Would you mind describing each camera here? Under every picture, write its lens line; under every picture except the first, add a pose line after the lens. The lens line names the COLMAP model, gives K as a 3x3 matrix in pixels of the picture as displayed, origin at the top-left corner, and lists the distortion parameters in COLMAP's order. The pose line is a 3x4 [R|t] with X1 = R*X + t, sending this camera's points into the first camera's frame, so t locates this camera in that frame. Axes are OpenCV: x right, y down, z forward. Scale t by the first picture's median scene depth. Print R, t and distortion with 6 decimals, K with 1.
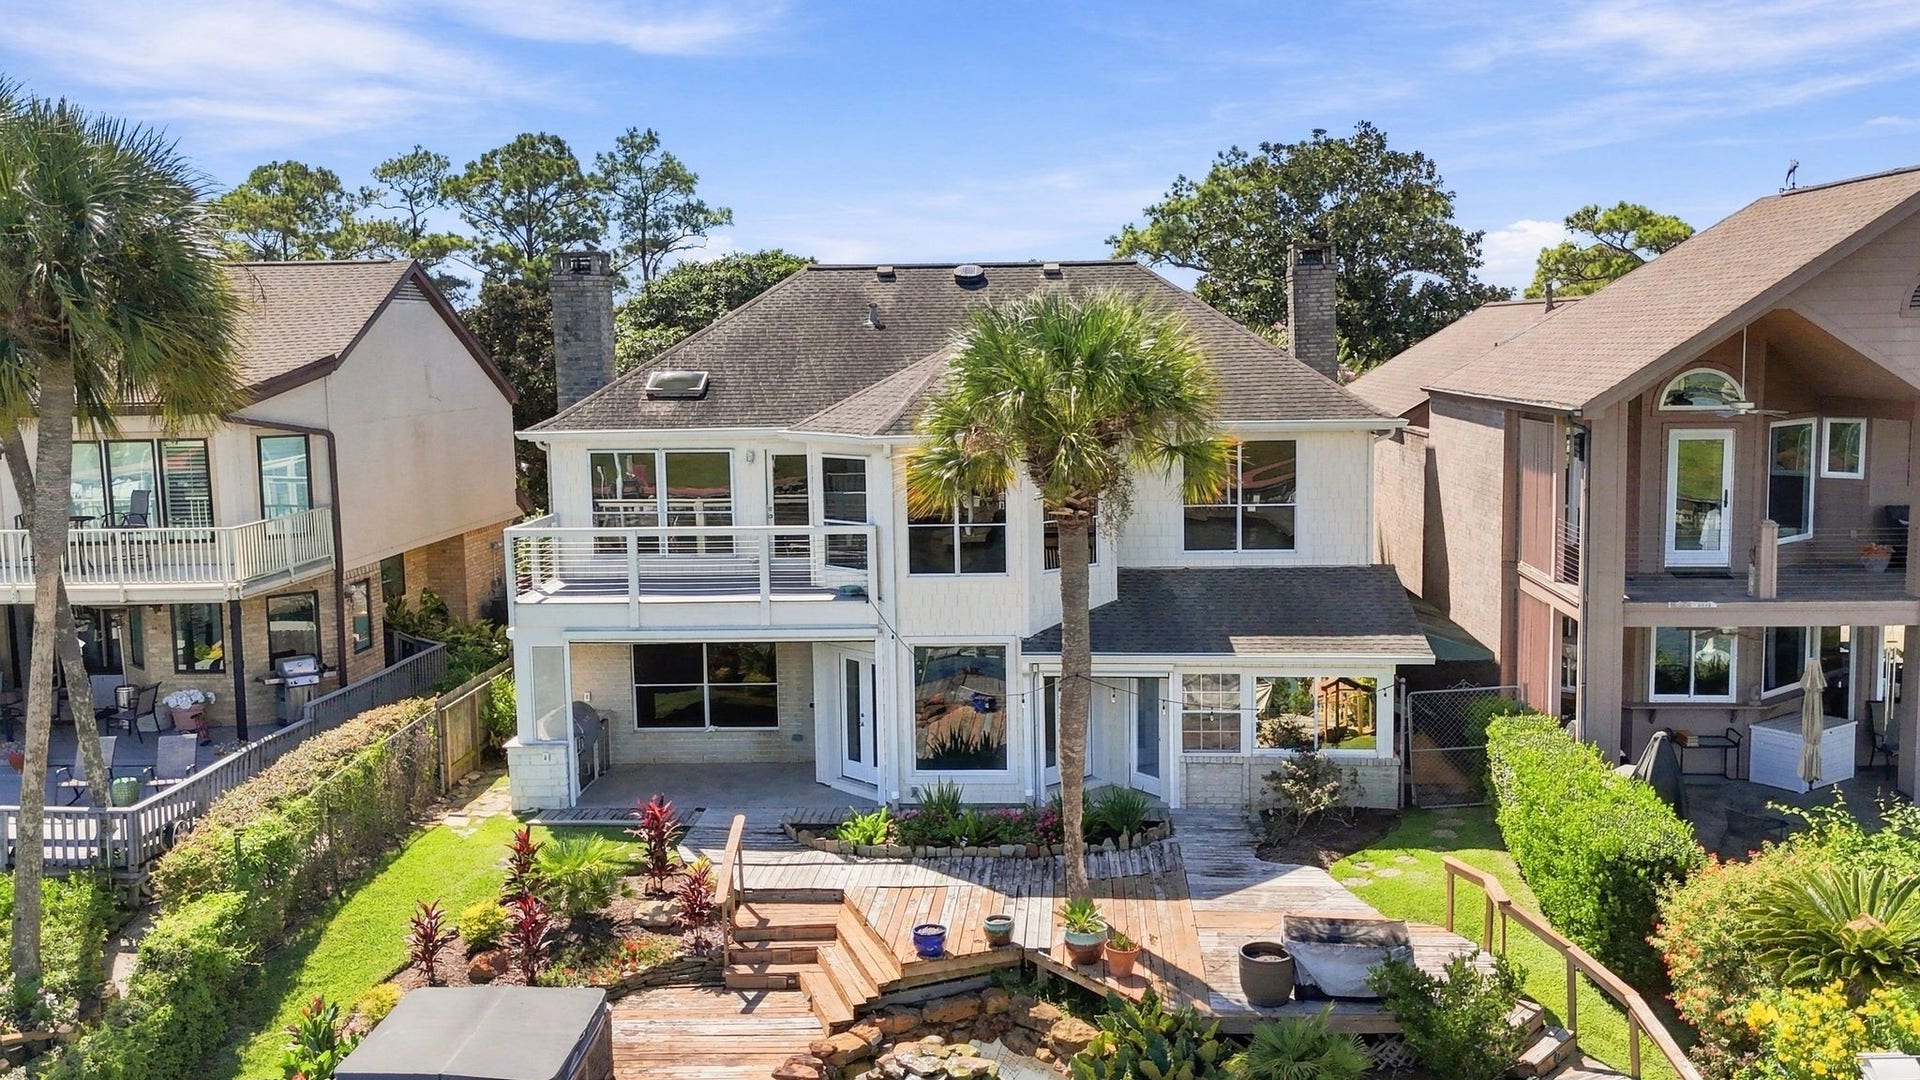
lens RADIAL K [[1721.2, 0, 960.0], [0, 1721.2, 540.0], [0, 0, 1]] dist [0.108080, -0.175887]
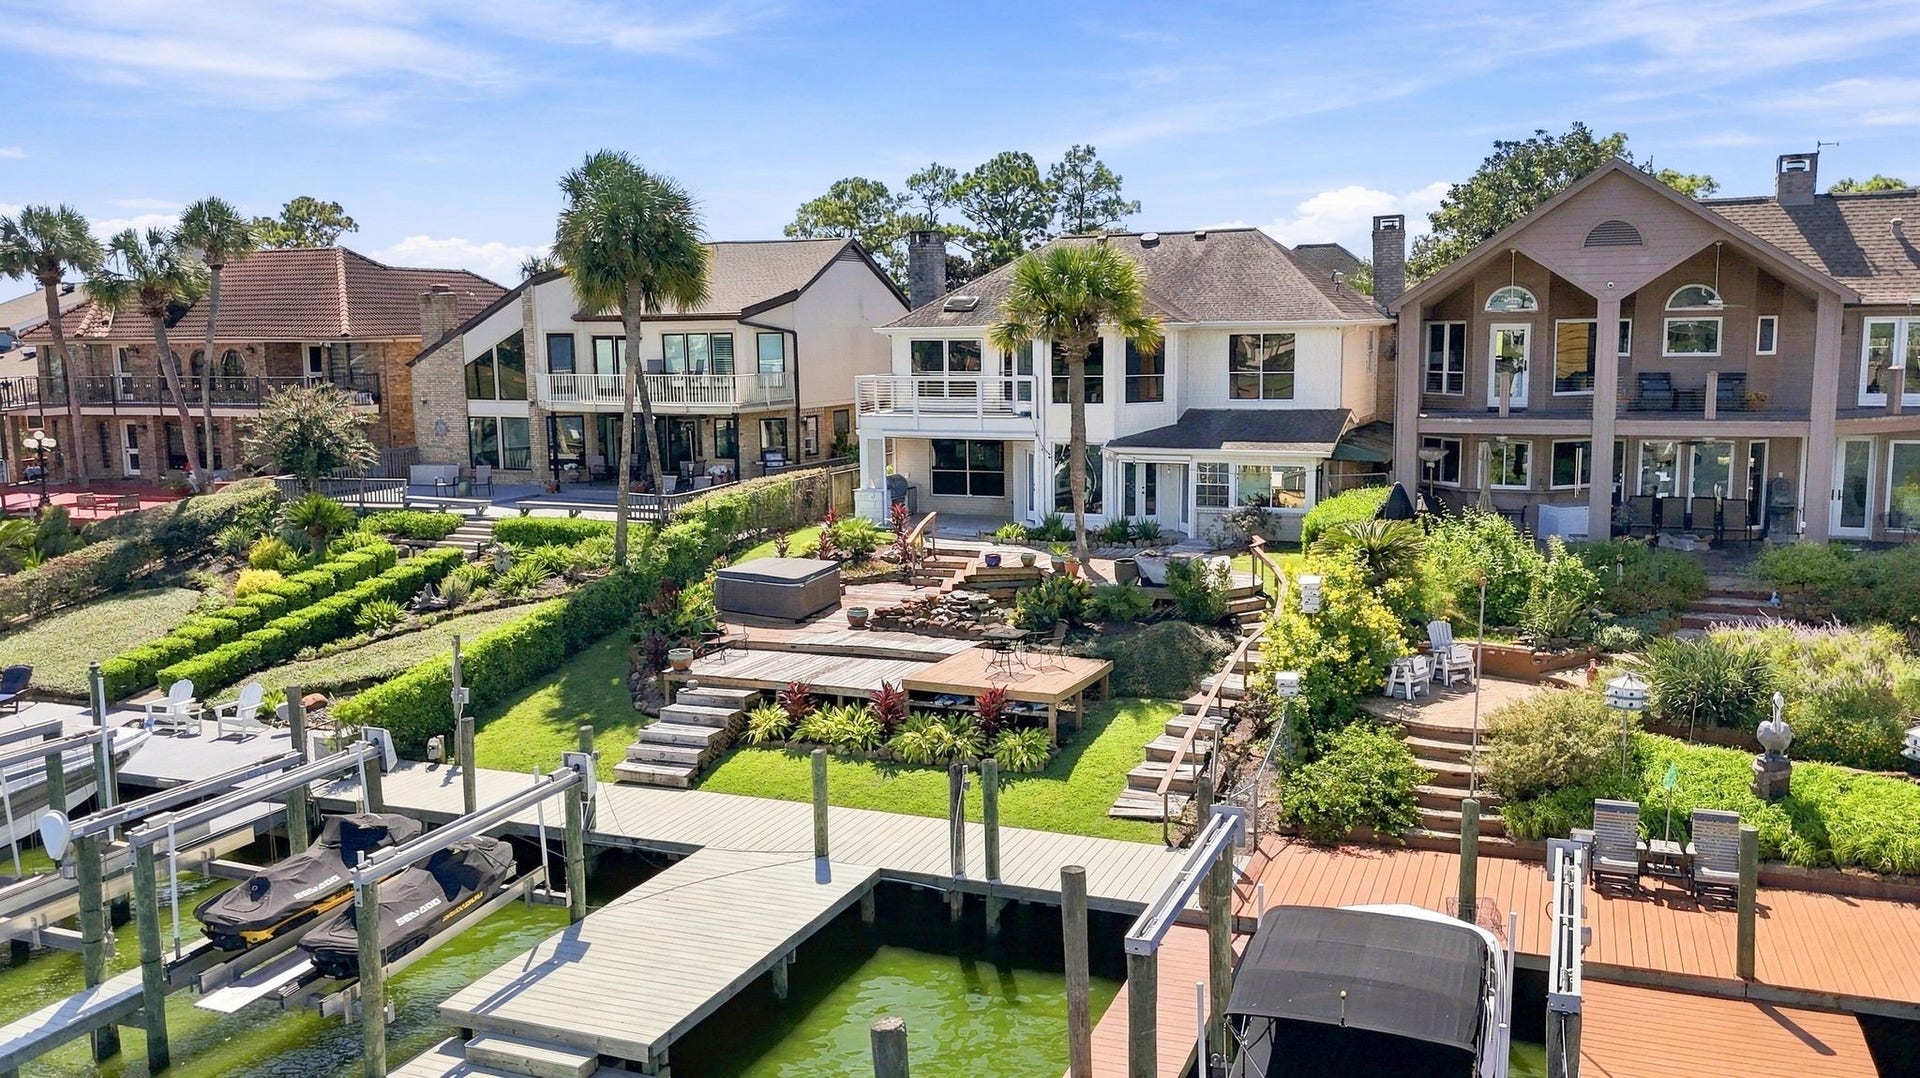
lens RADIAL K [[1538.7, 0, 960.0], [0, 1538.7, 539.0], [0, 0, 1]] dist [0.101804, -0.154943]
pose [[0.939337, 0.051537, -0.339103, 0.425083], [-0.042436, 0.998514, 0.034203, 0.108275], [0.340361, -0.017737, 0.940127, -0.557035]]
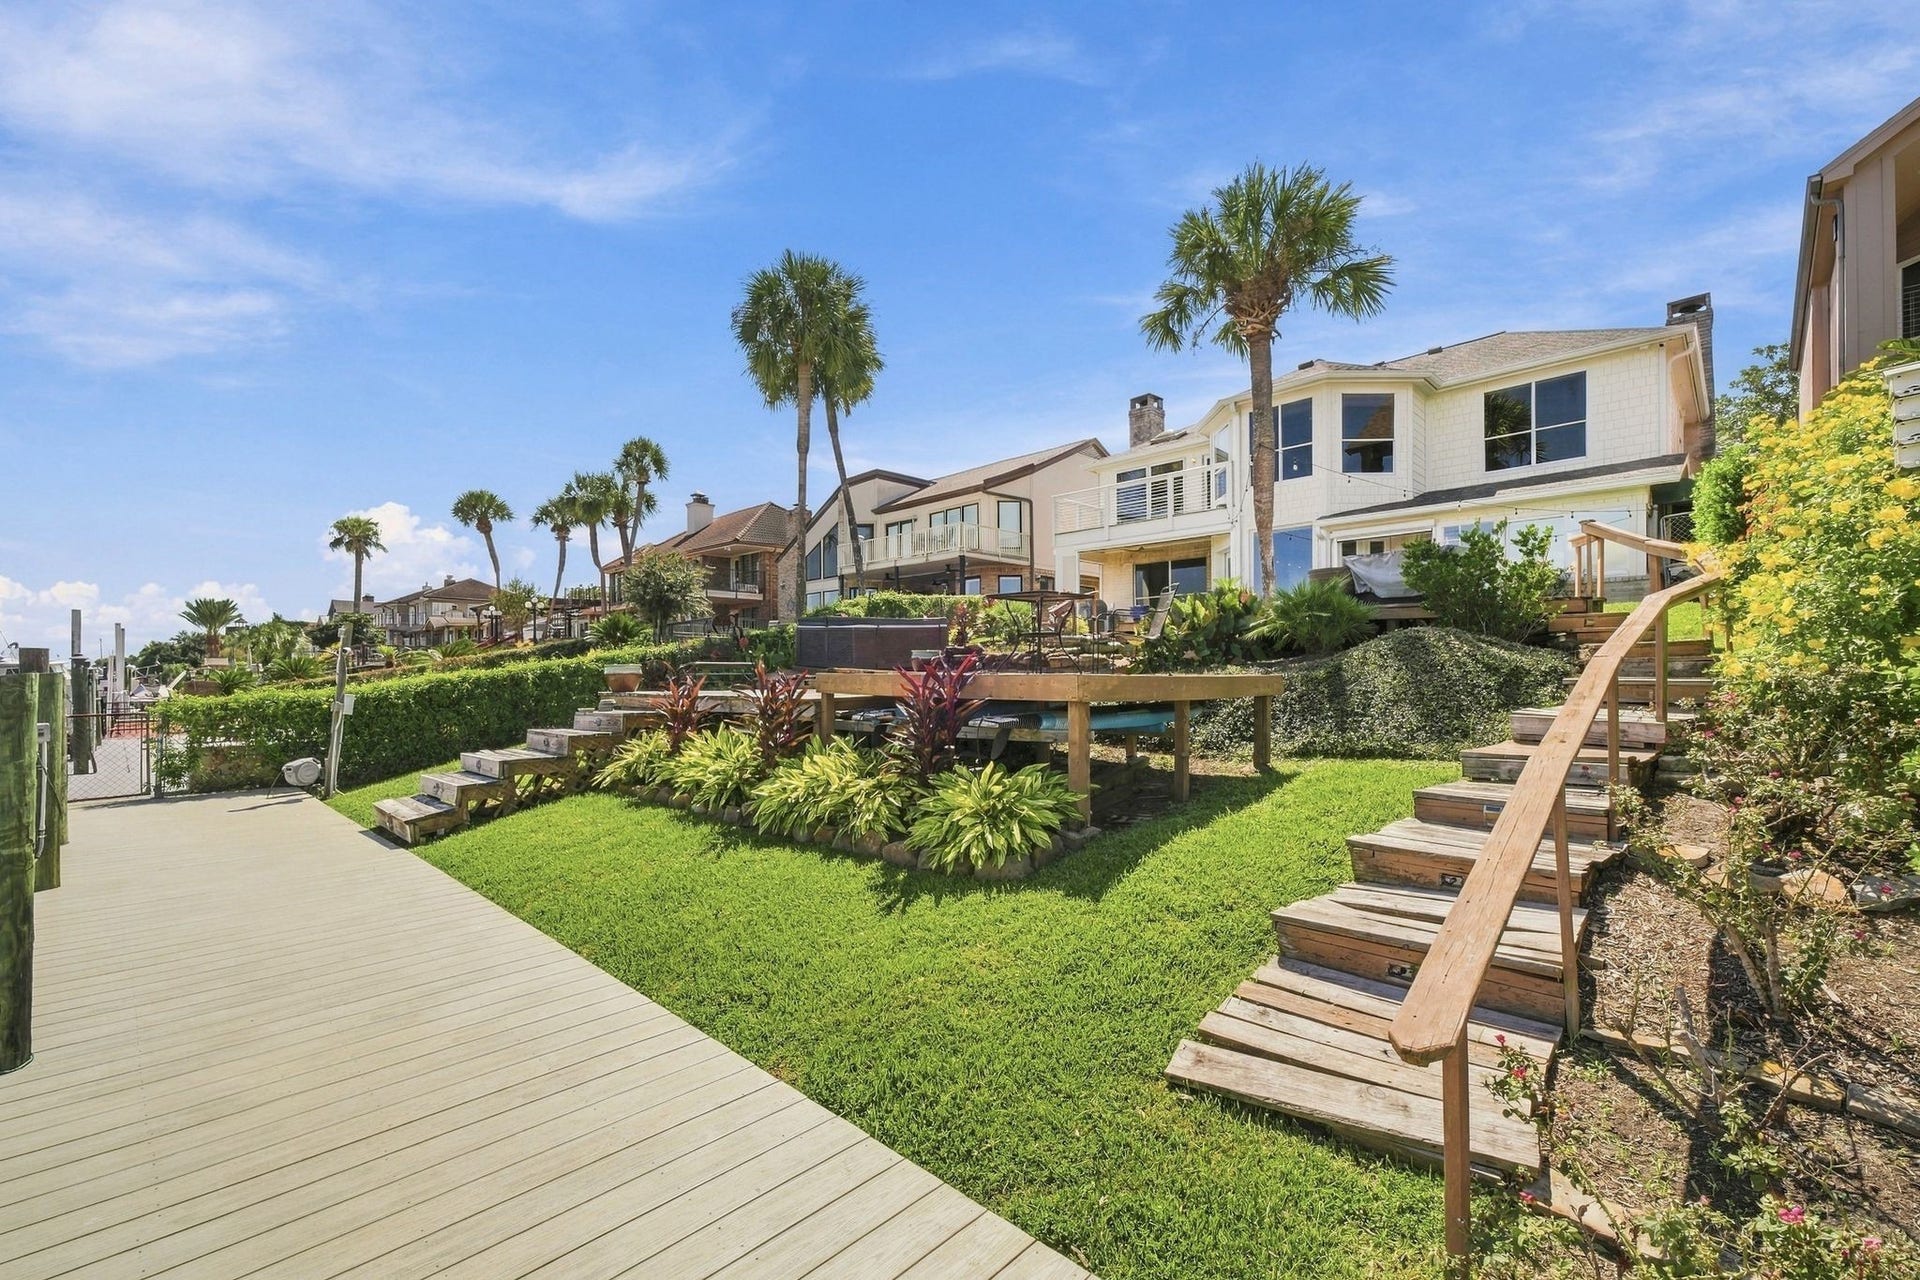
lens RADIAL K [[795.6, 0, 957.2], [0, 795.6, 651.1], [0, 0, 1]] dist [0.016713, -0.000001]
pose [[0.750949, -0.005640, -0.660336, 0.247384], [-0.083298, 0.991167, -0.103194, 0.263650], [0.655086, 0.132498, 0.743846, 0.271817]]
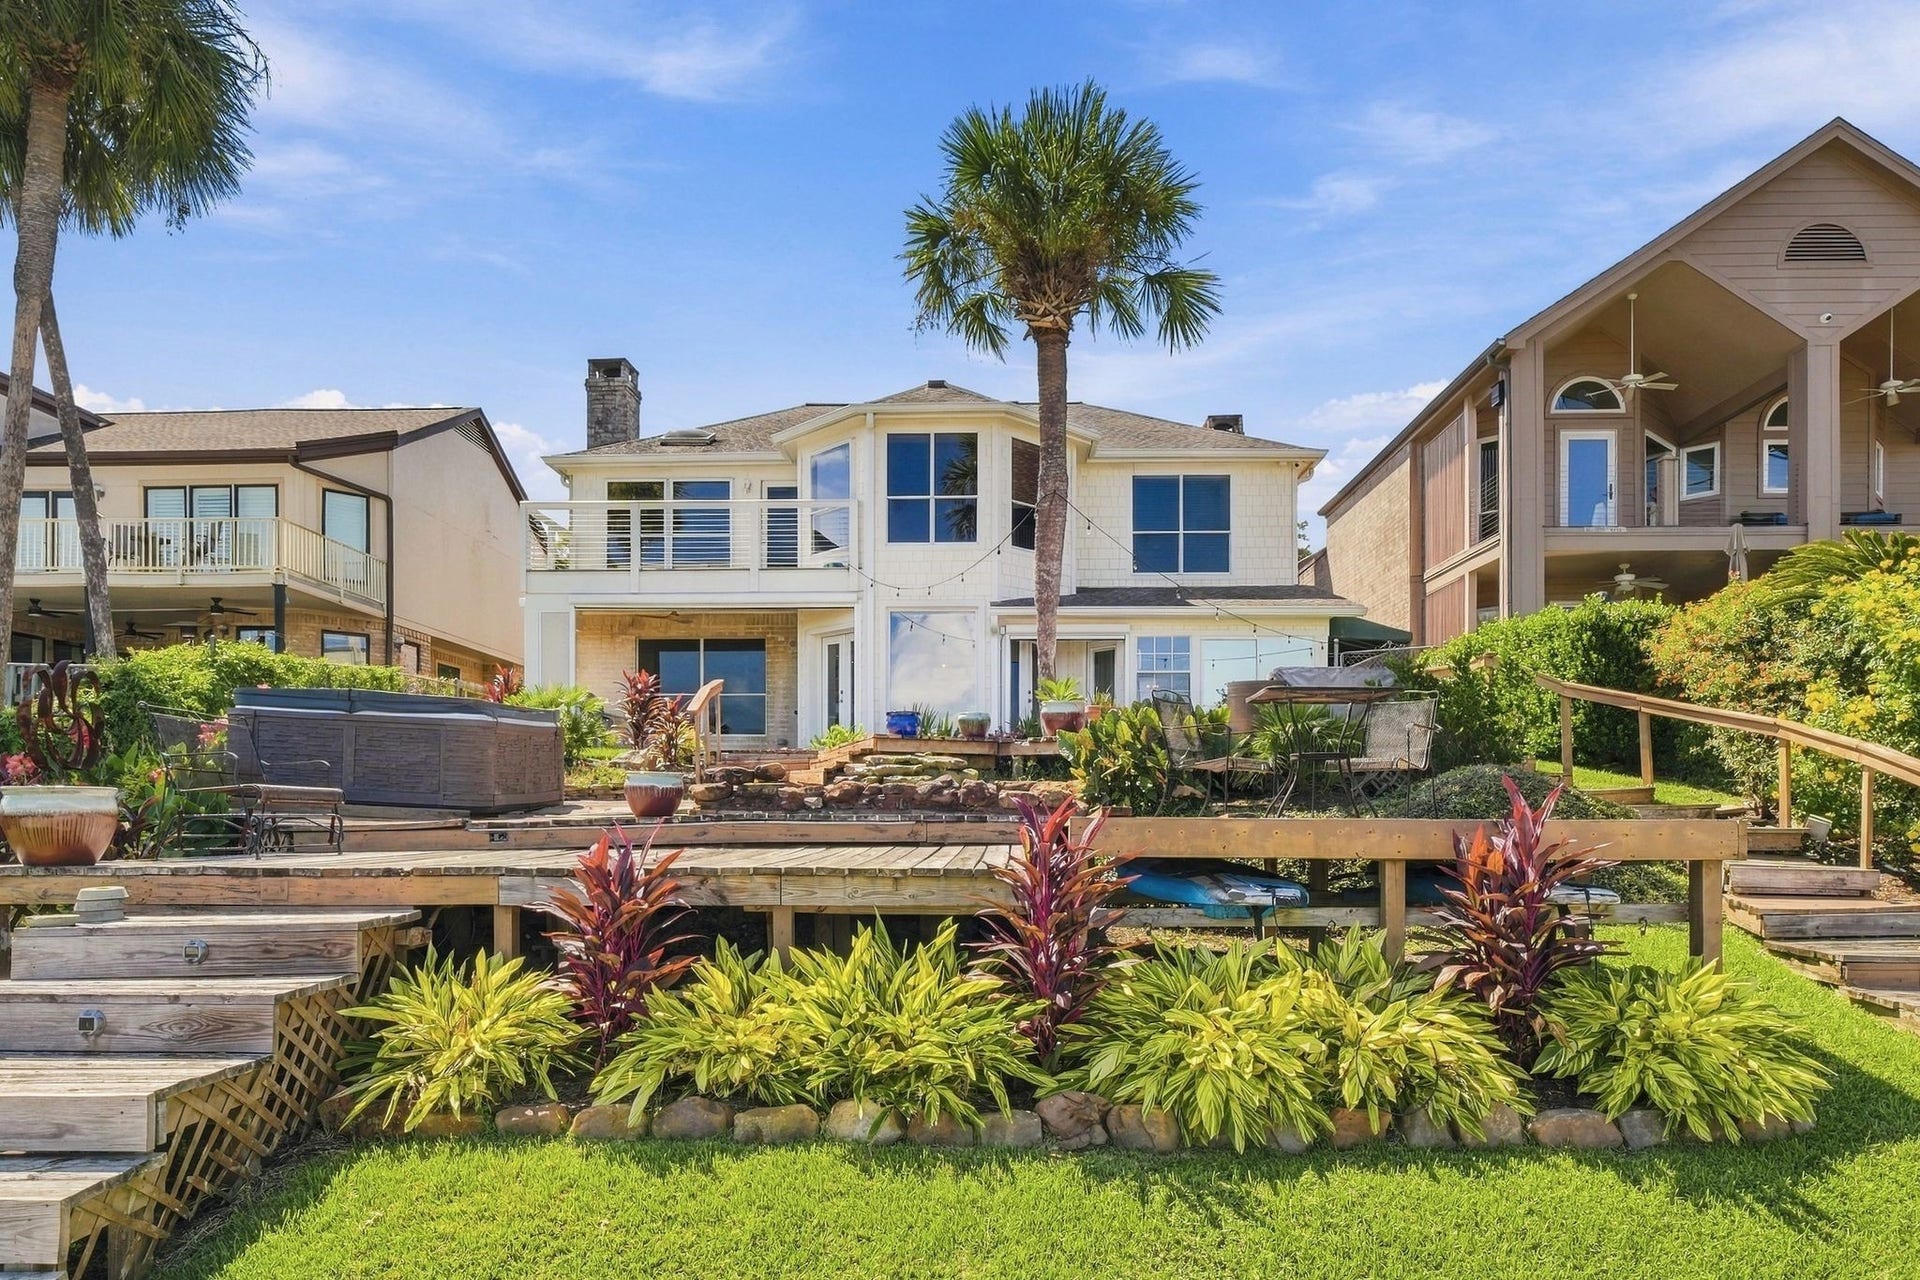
lens RADIAL K [[1223.2, 0, 957.1], [0, 1223.2, 819.5], [0, 0, 1]] dist [-0.007657, -0.000796]
pose [[0.999457, 0.017143, 0.028138, -0.004423], [-0.013827, 0.993376, -0.114078, 0.271842], [-0.029907, 0.113627, 0.993073, 0.238345]]
